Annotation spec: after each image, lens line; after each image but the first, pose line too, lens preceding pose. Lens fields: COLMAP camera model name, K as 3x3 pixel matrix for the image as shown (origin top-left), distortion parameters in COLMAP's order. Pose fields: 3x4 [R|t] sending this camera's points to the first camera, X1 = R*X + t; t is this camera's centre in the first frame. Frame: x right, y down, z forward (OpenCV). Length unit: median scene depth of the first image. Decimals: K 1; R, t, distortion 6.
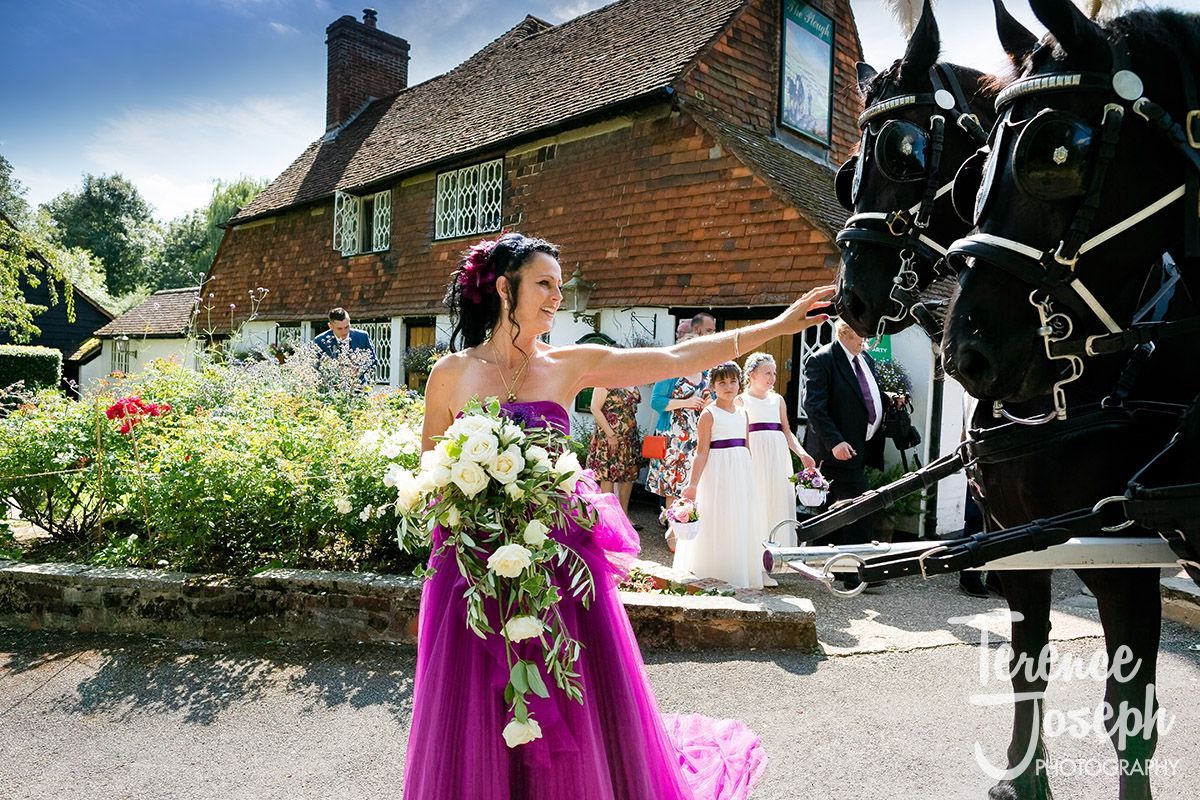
lens RADIAL K [[1196.1, 0, 600.0], [0, 1196.1, 400.0], [0, 0, 1]] dist [-0.002784, -0.000974]
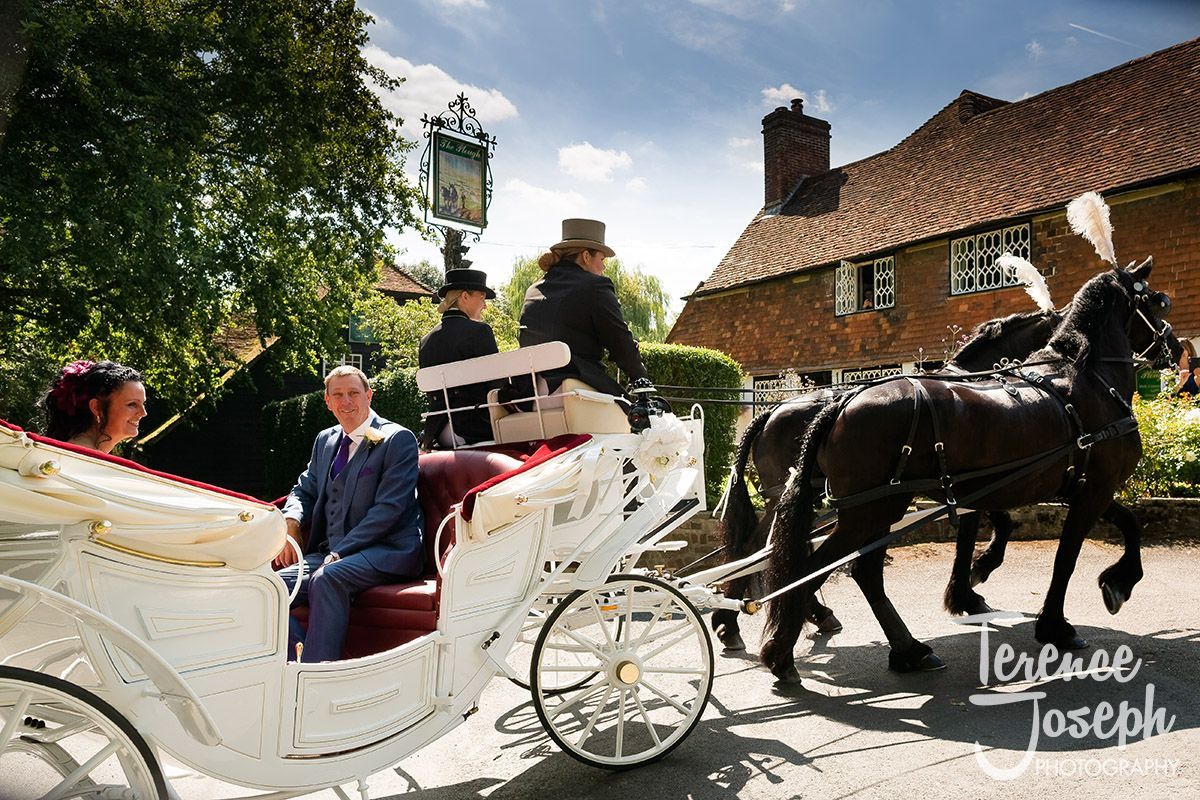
lens RADIAL K [[1196.1, 0, 600.0], [0, 1196.1, 400.0], [0, 0, 1]] dist [-0.002784, -0.000974]
pose [[0.964346, -0.046050, -0.260609, -0.150492], [0.033031, 0.997988, -0.054120, 0.019996], [0.262577, 0.043583, 0.963926, -0.203788]]
